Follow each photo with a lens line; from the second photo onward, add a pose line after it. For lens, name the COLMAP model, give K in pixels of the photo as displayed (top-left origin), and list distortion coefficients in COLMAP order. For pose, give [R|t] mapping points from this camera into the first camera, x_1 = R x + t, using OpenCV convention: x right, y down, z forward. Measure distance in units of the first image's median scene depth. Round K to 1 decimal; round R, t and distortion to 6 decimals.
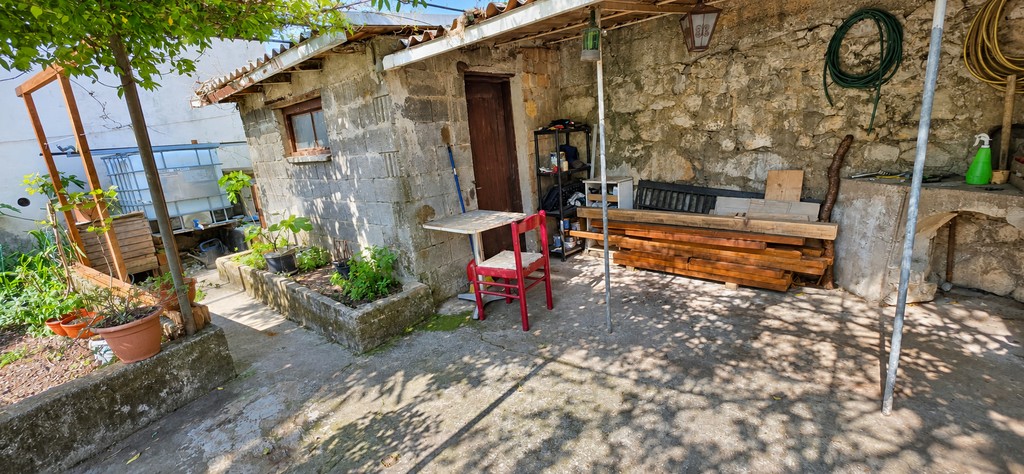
lens RADIAL K [[435.3, 0, 512.0], [0, 435.3, 237.0], [0, 0, 1]] dist [-0.001060, -0.000094]
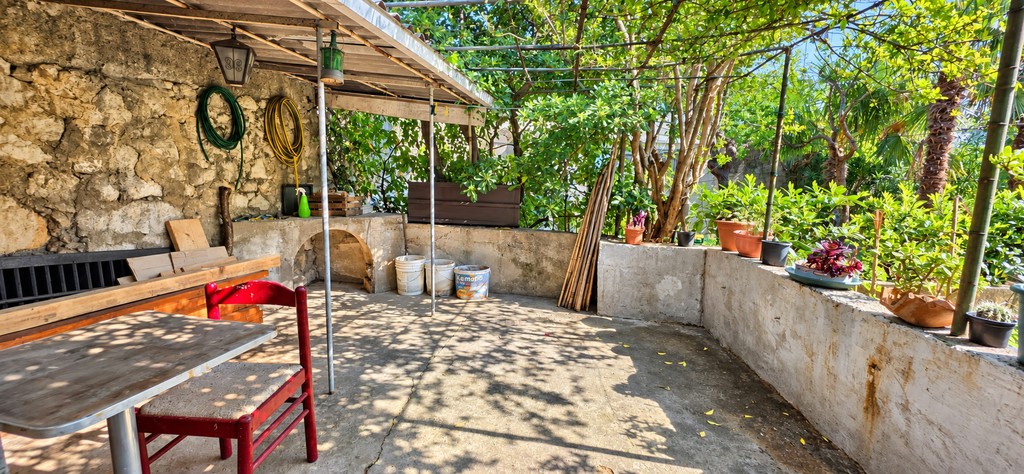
lens RADIAL K [[405.6, 0, 512.0], [0, 405.6, 237.0], [0, 0, 1]] dist [-0.000686, 0.000084]
pose [[-0.518061, -0.040114, 0.854402, -0.605882], [0.224583, 0.957473, 0.181128, -0.133493], [-0.825333, 0.285720, -0.487021, 0.980333]]
